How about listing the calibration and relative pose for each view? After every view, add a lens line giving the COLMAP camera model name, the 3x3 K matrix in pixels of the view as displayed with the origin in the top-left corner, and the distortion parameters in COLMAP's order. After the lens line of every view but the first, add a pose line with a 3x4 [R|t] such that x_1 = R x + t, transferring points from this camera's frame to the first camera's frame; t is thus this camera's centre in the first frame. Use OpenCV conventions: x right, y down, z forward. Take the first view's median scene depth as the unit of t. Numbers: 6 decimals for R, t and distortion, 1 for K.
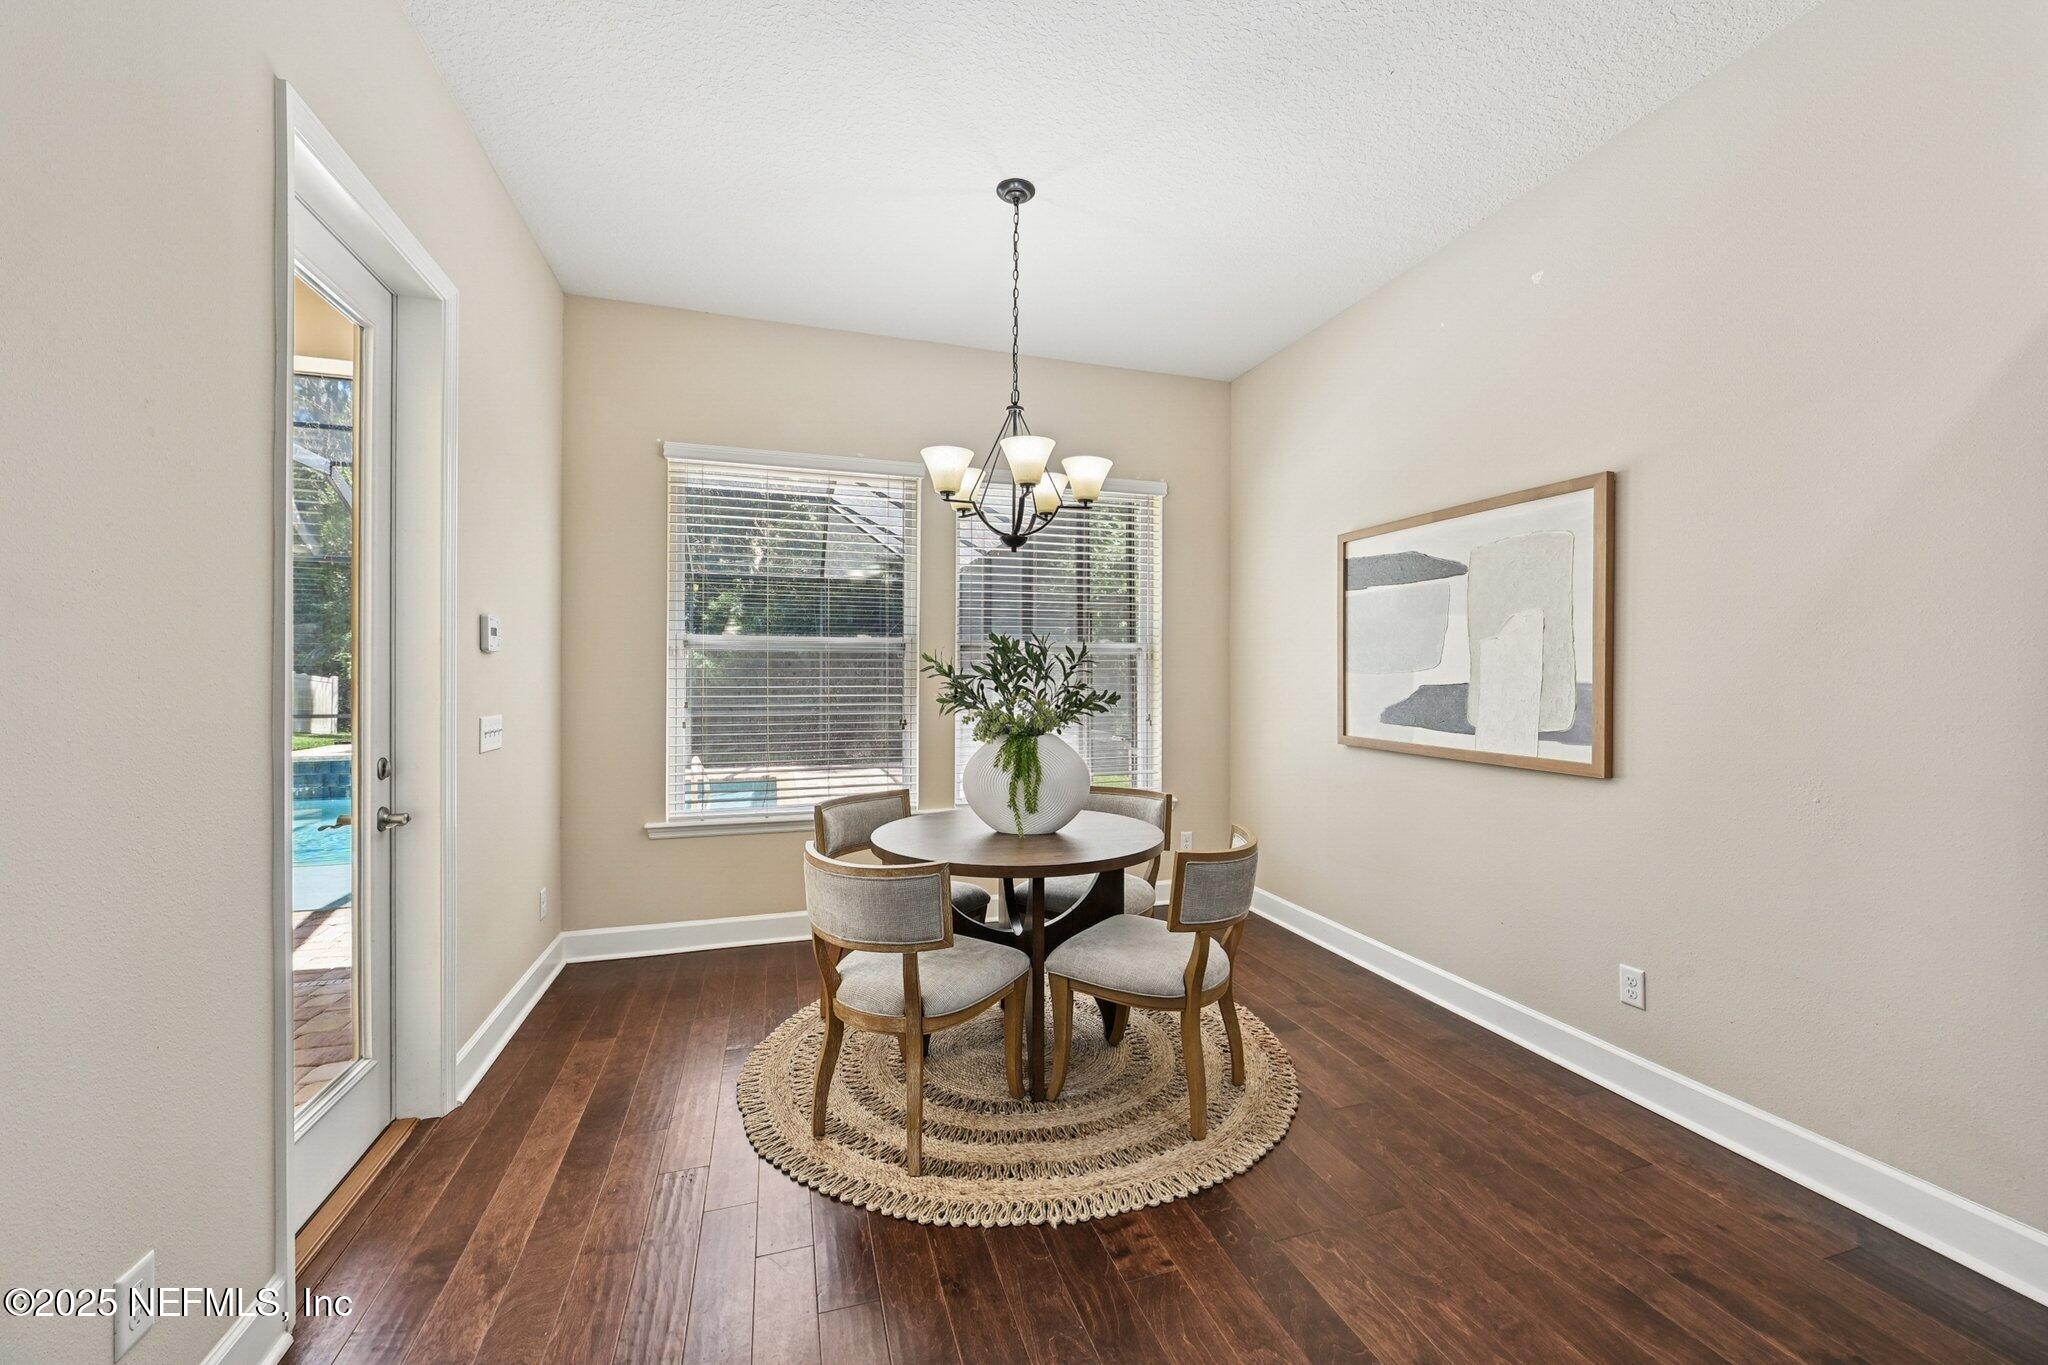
lens RADIAL K [[808.6, 0, 1037.1], [0, 808.6, 677.4], [0, 0, 1]] dist [-0.003607, -0.000912]
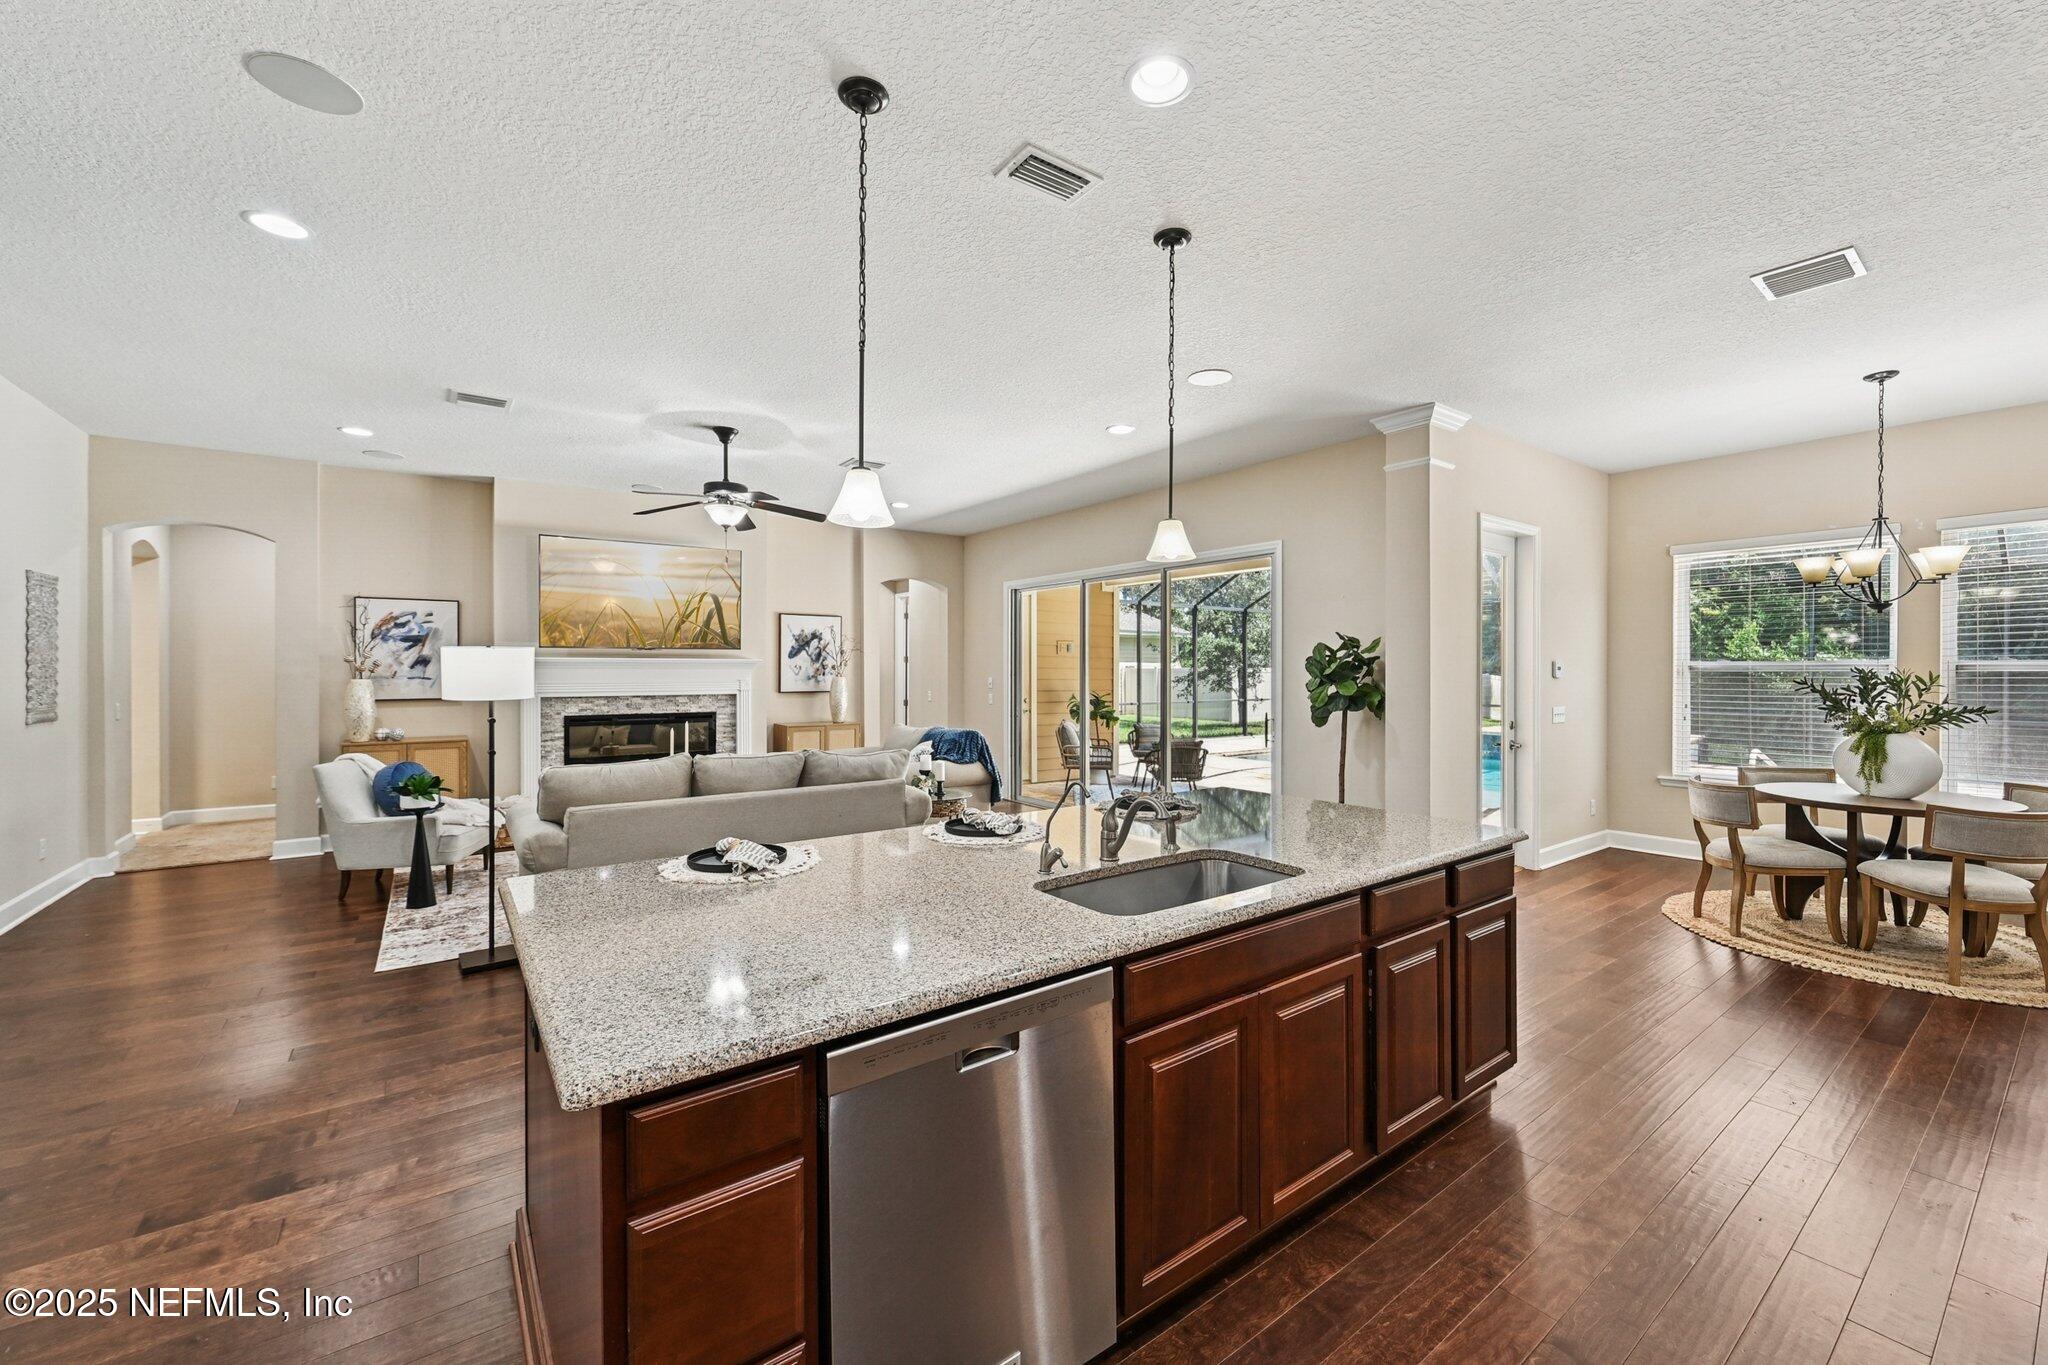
lens RADIAL K [[808.6, 0, 1040.8], [0, 808.6, 671.3], [0, 0, 1]] dist [-0.003607, -0.000912]
pose [[0.321587, -0.001581, -0.946879, 0.900747], [-0.001371, 0.999997, -0.002135, -0.040904], [0.946879, 0.001985, 0.321584, -0.987261]]
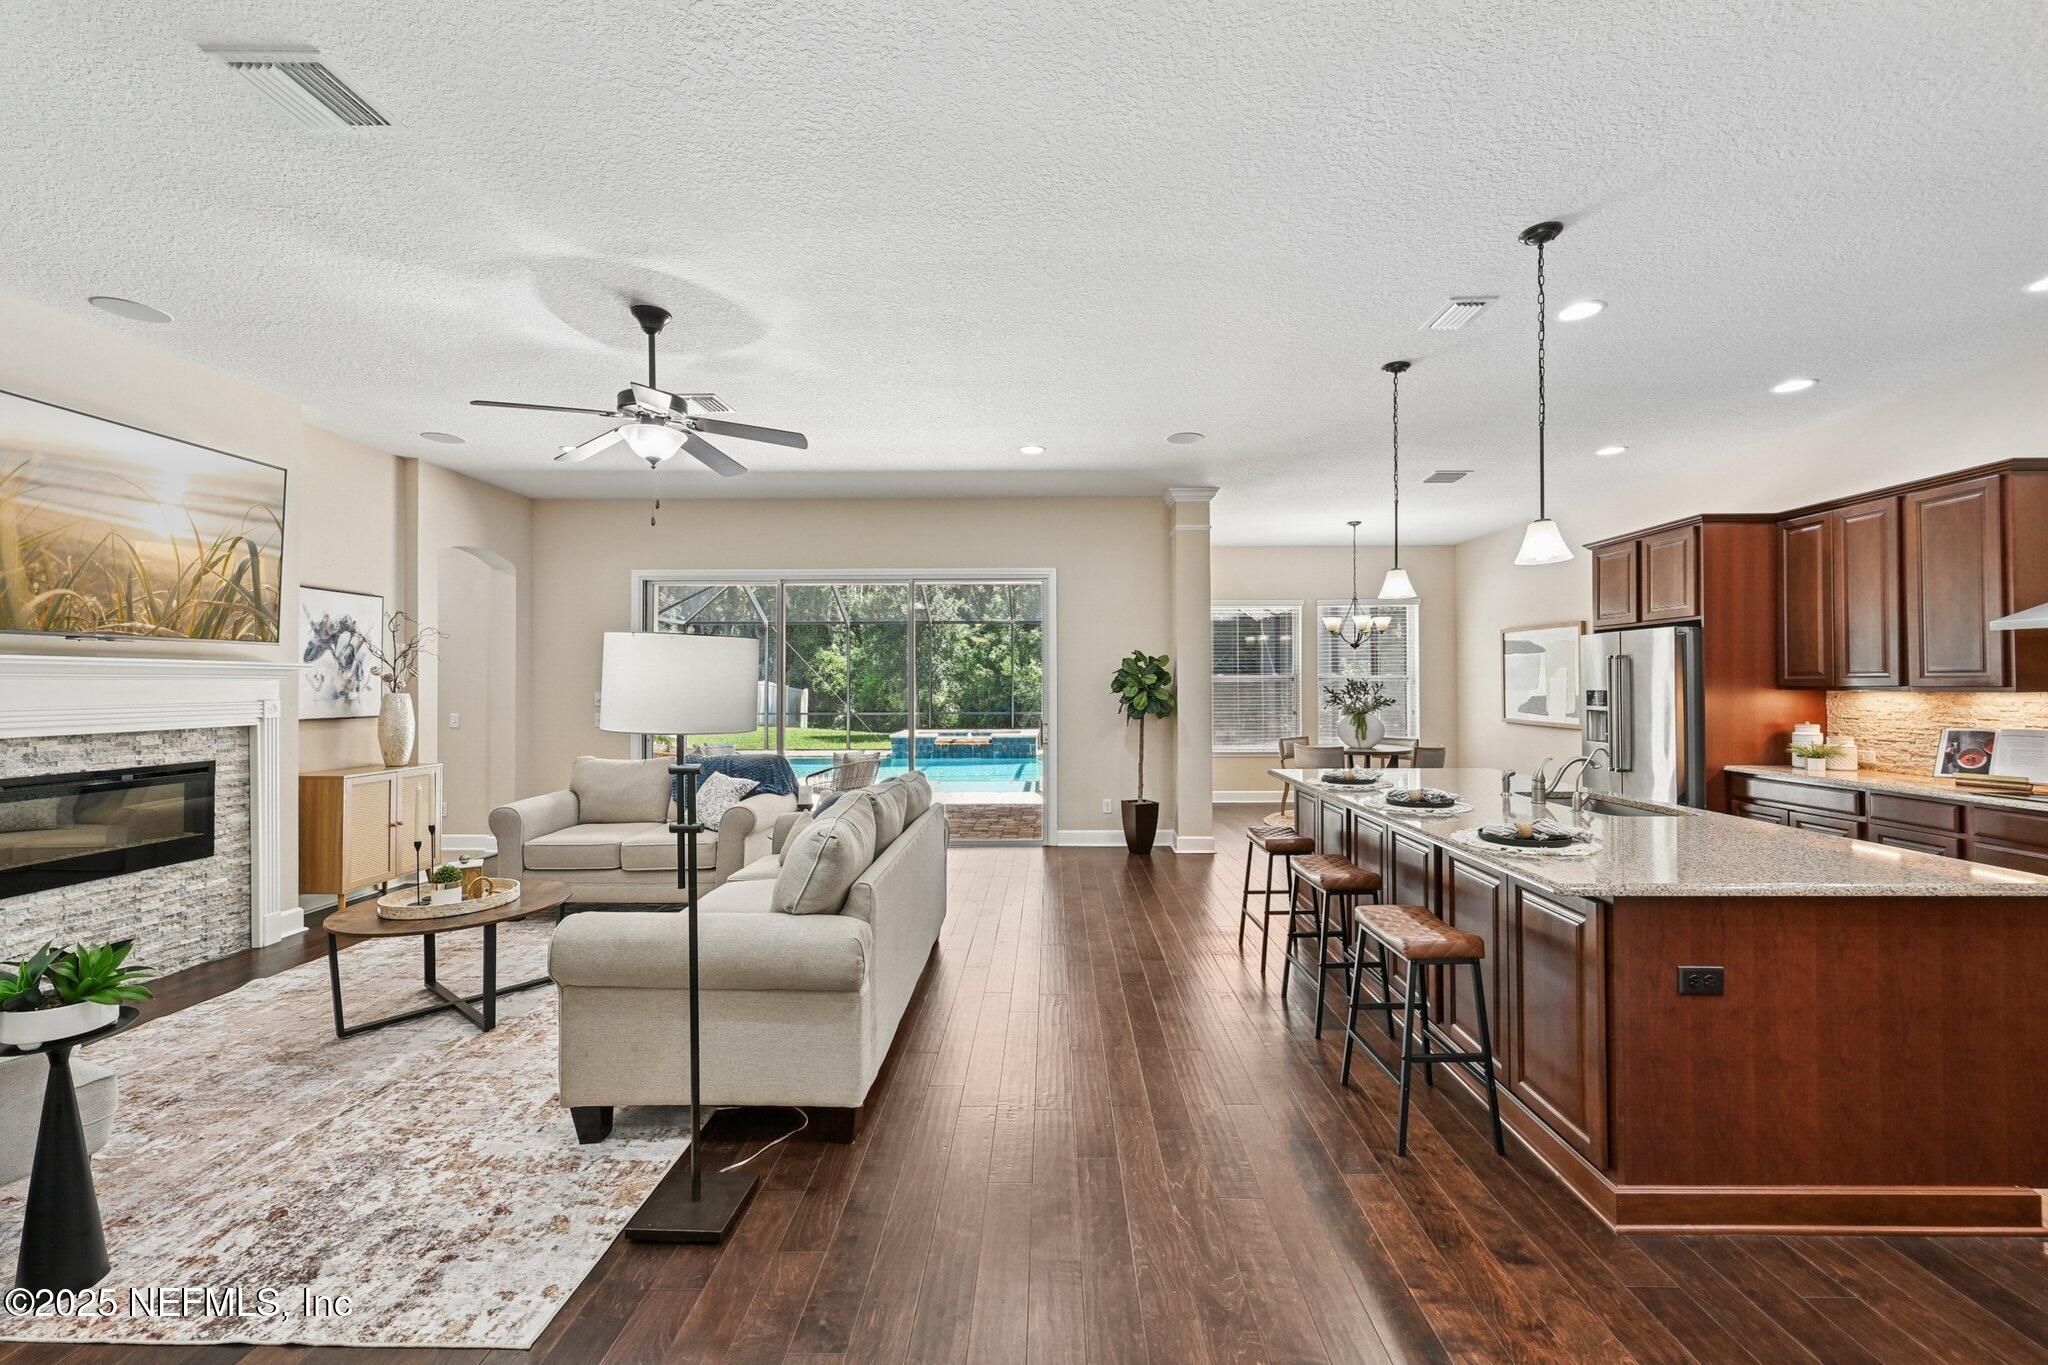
lens RADIAL K [[808.6, 0, 1043.5], [0, 808.6, 676.9], [0, 0, 1]] dist [-0.003607, -0.000912]
pose [[0.947765, -0.008816, -0.318849, -0.162280], [0.005564, 0.999923, -0.011109, -0.034271], [0.318922, 0.008755, 0.947740, -2.051760]]
